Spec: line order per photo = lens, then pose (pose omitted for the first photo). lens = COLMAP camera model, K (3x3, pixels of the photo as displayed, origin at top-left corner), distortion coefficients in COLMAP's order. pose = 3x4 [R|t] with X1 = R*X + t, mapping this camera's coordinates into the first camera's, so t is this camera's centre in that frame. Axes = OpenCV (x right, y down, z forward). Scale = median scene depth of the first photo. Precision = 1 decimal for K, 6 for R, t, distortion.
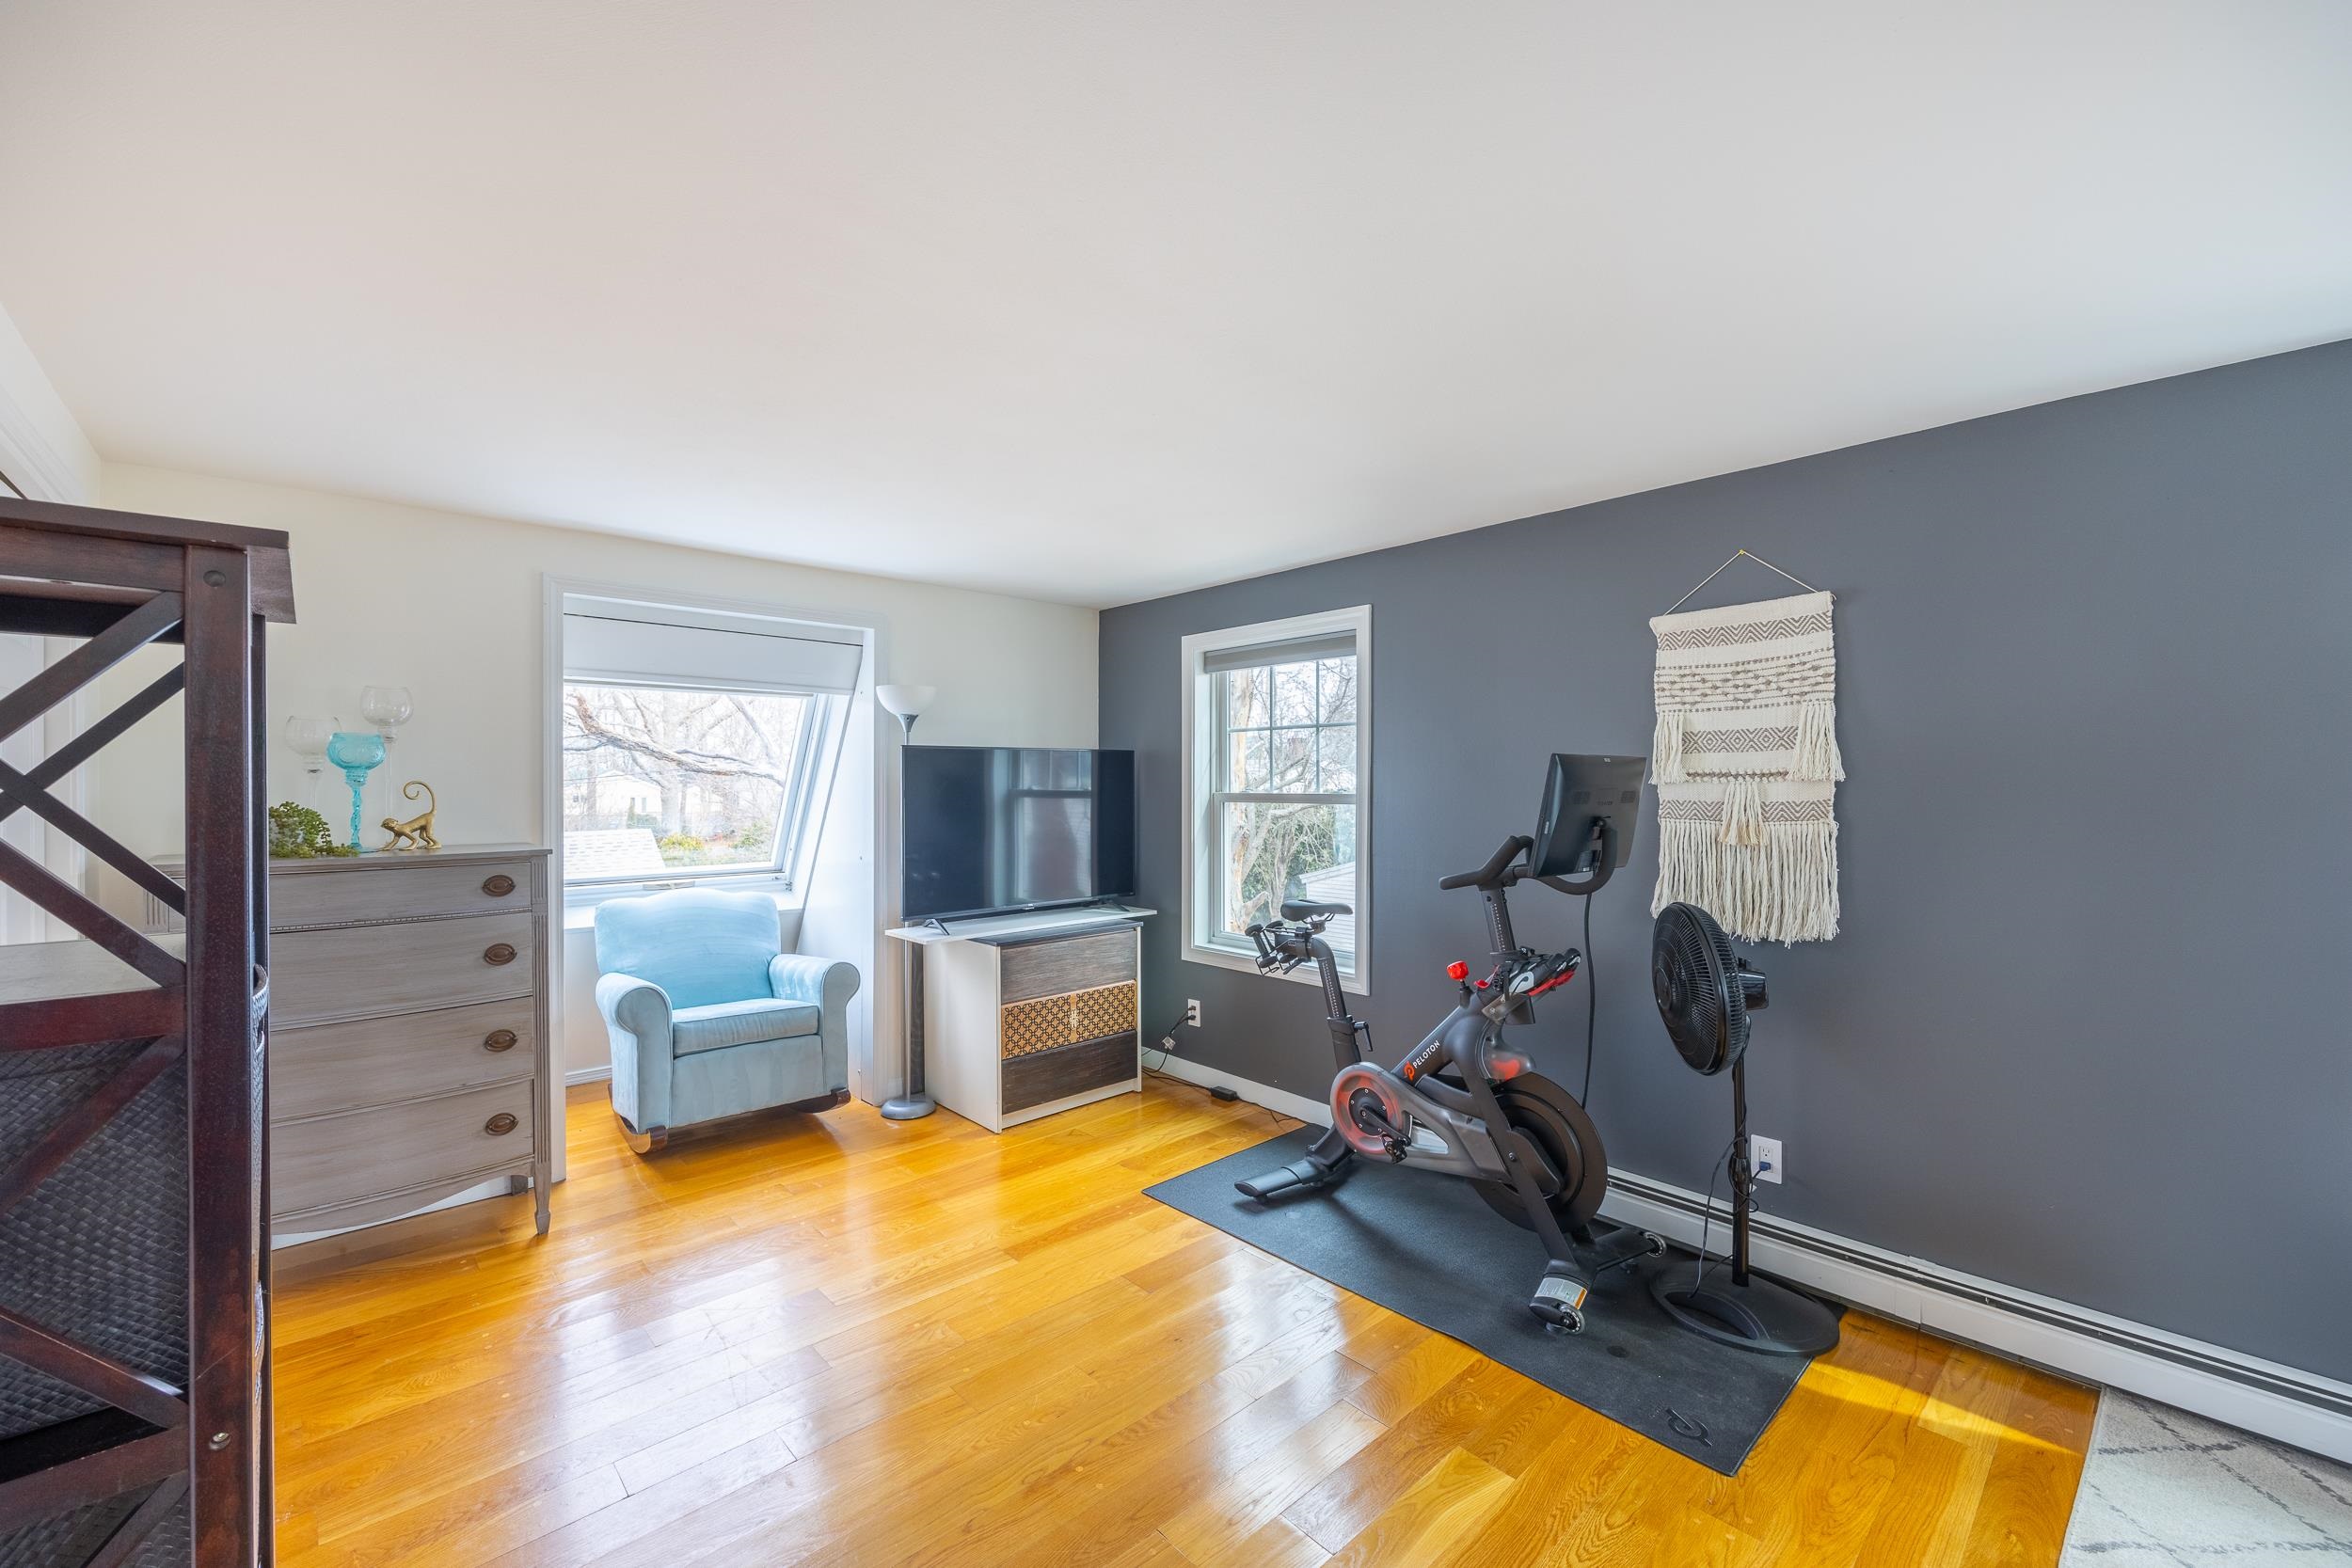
lens RADIAL K [[944.6, 0, 1182.1], [0, 944.6, 789.6], [0, 0, 1]] dist [-0.002007, 0.000411]
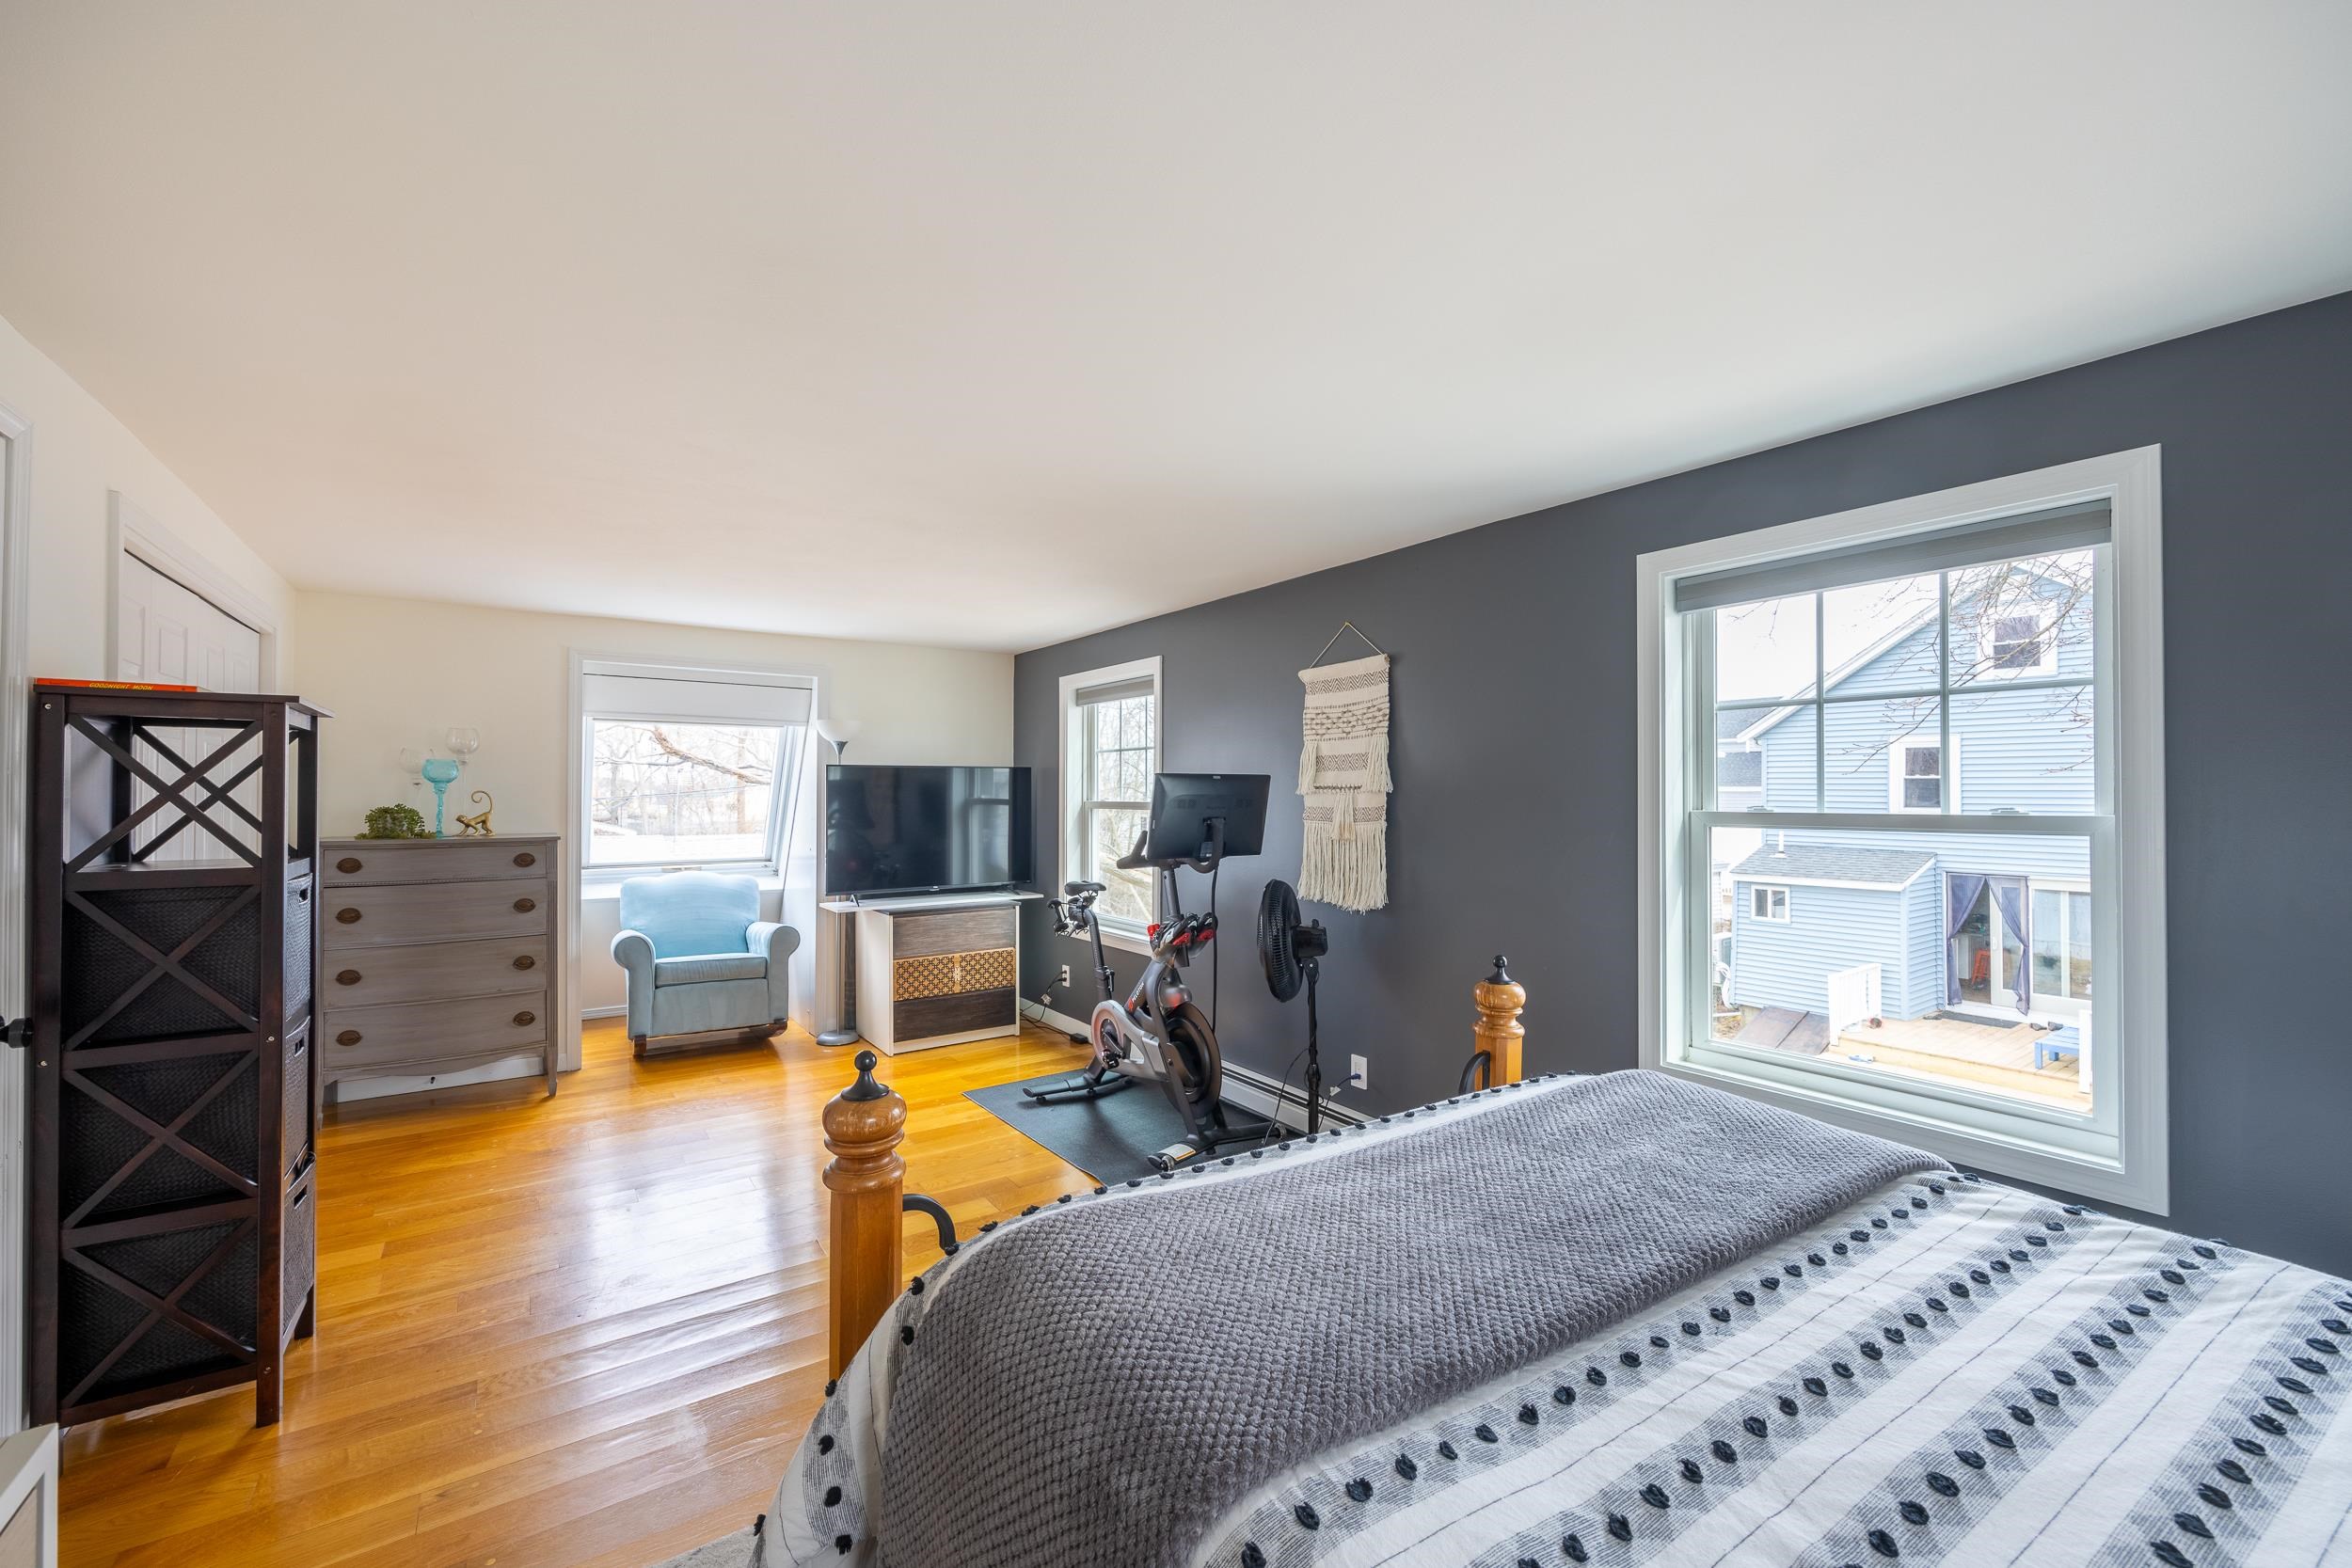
lens RADIAL K [[944.6, 0, 1185.7], [0, 944.6, 788.1], [0, 0, 1]] dist [-0.002007, 0.000411]
pose [[0.991524, 0.001524, -0.129917, 0.454045], [-0.003279, 0.999906, -0.013299, 0.002860], [0.129885, 0.013612, 0.991436, -0.315605]]
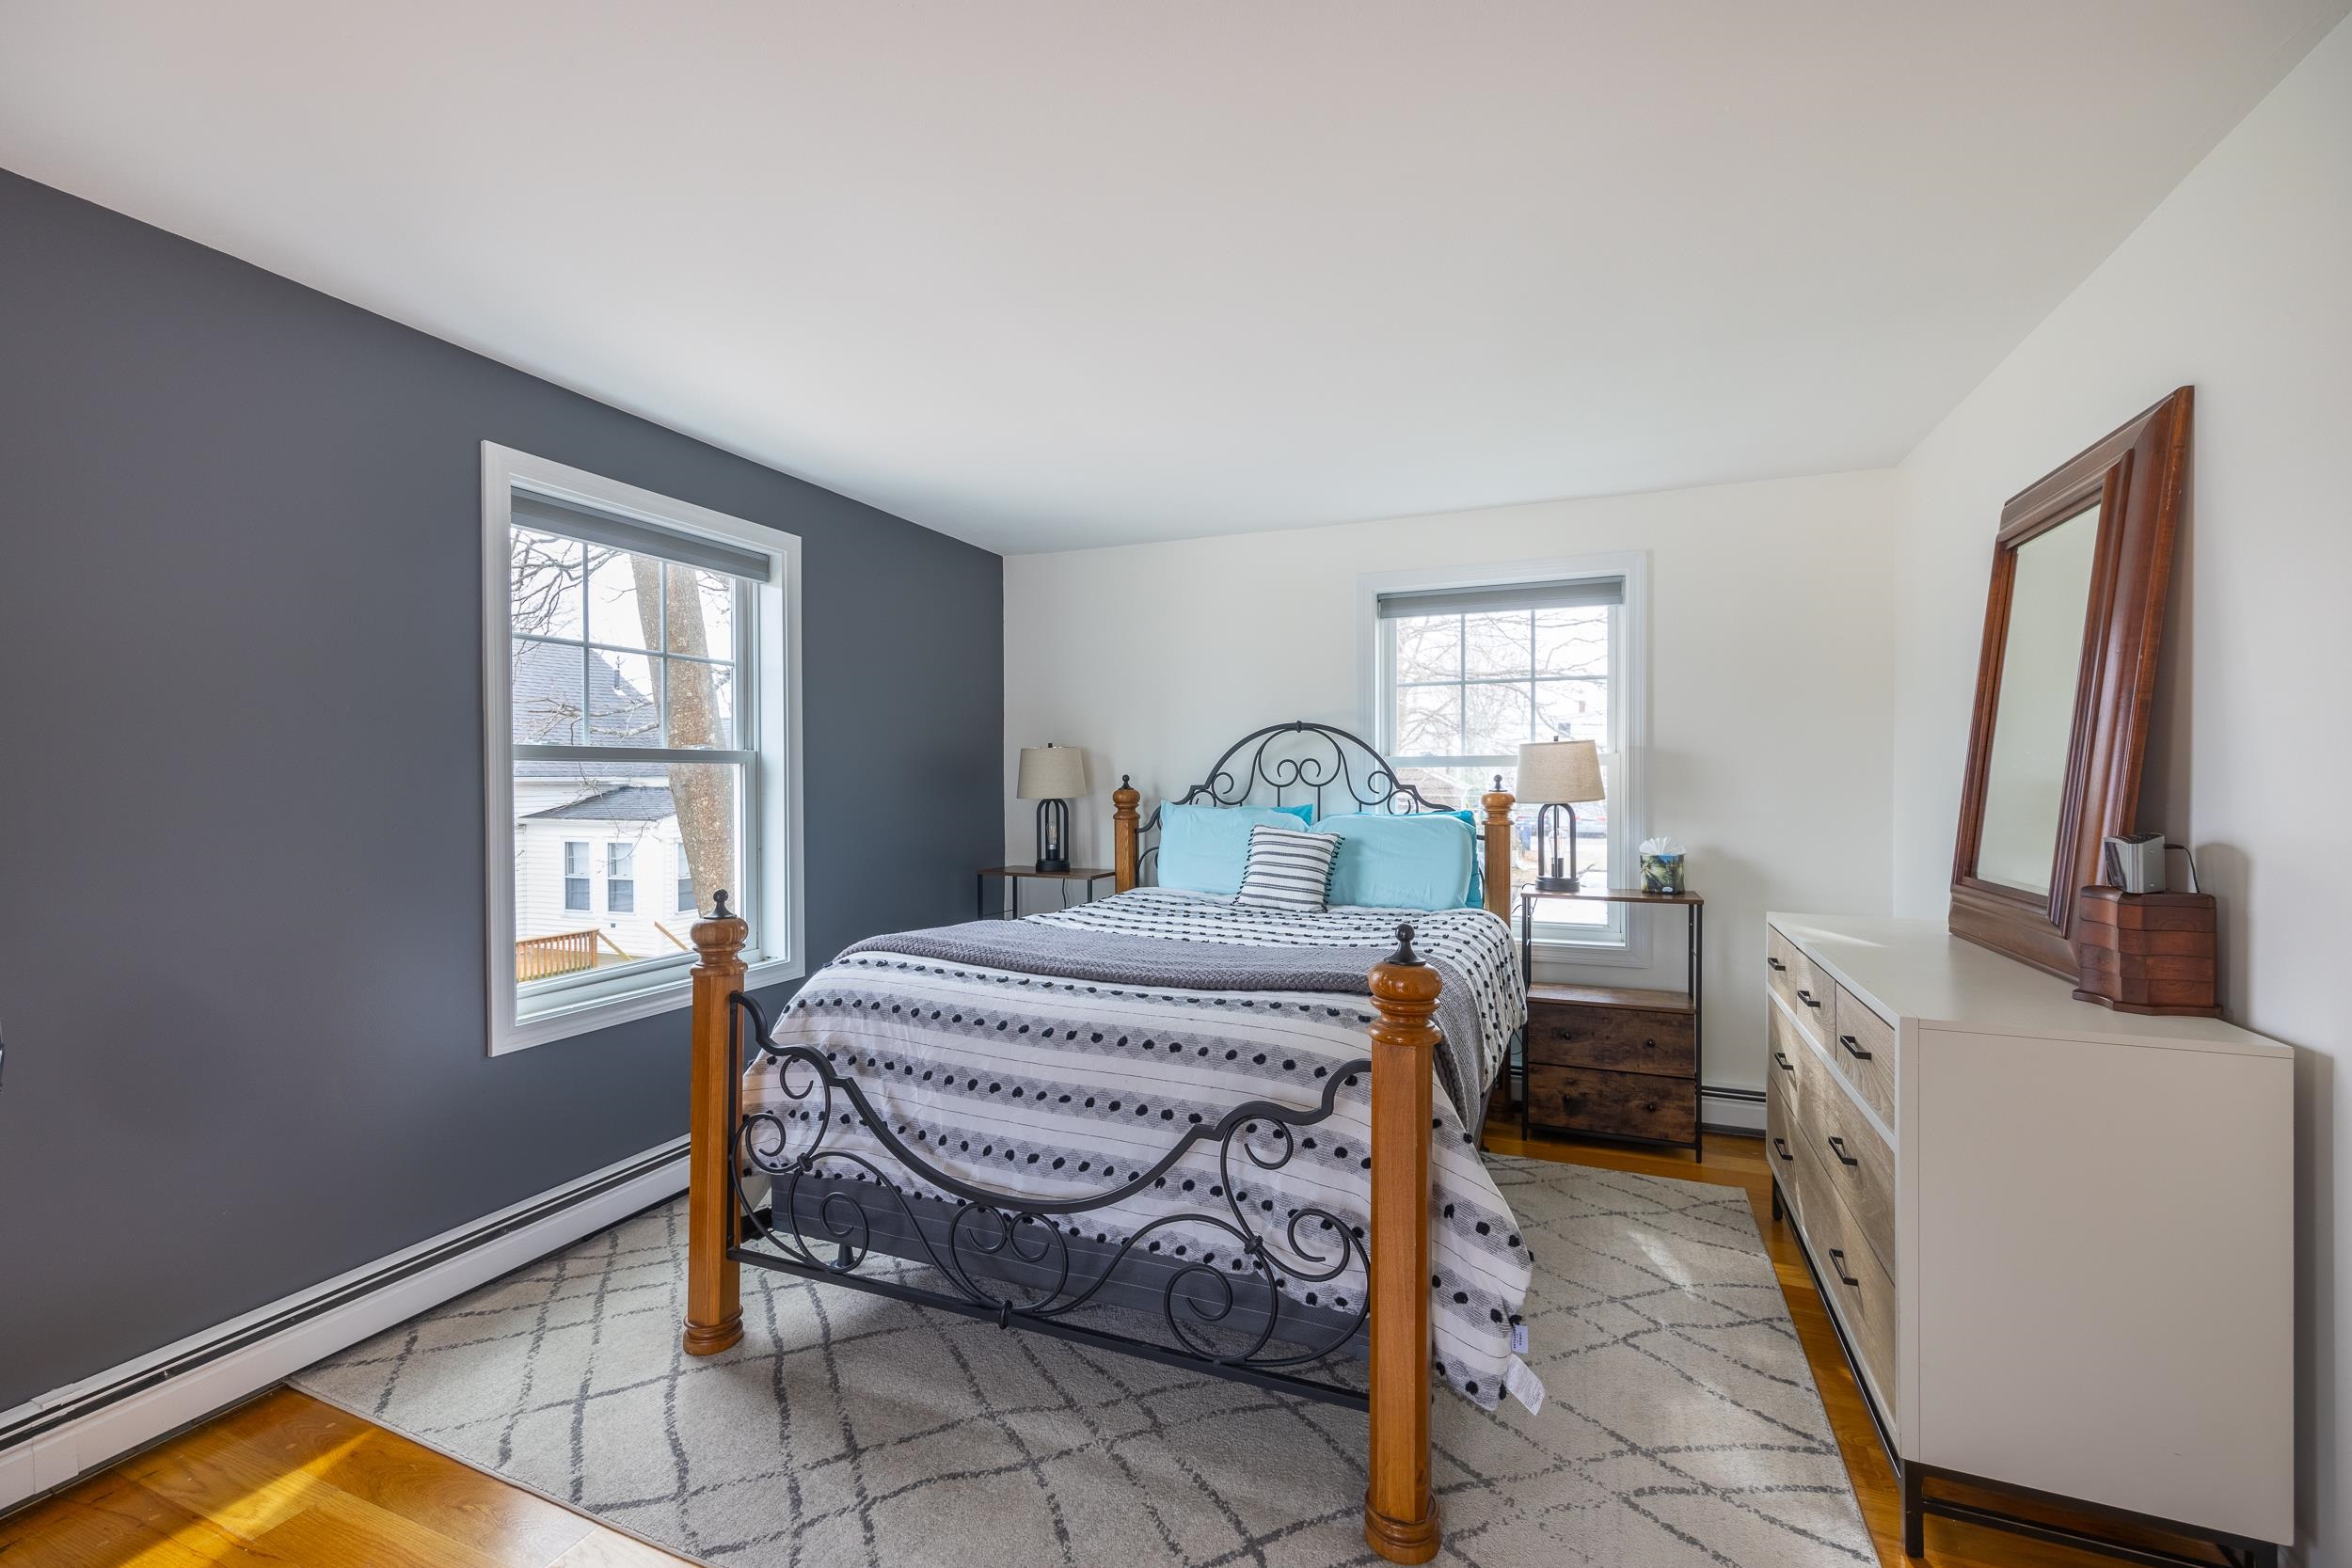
lens RADIAL K [[944.6, 0, 1184.5], [0, 944.6, 790.8], [0, 0, 1]] dist [-0.002007, 0.000411]
pose [[-0.429716, -0.006498, 0.902941, -0.139383], [0.006781, 0.999923, 0.010424, 0.044409], [-0.902939, 0.010602, -0.429638, 0.407951]]
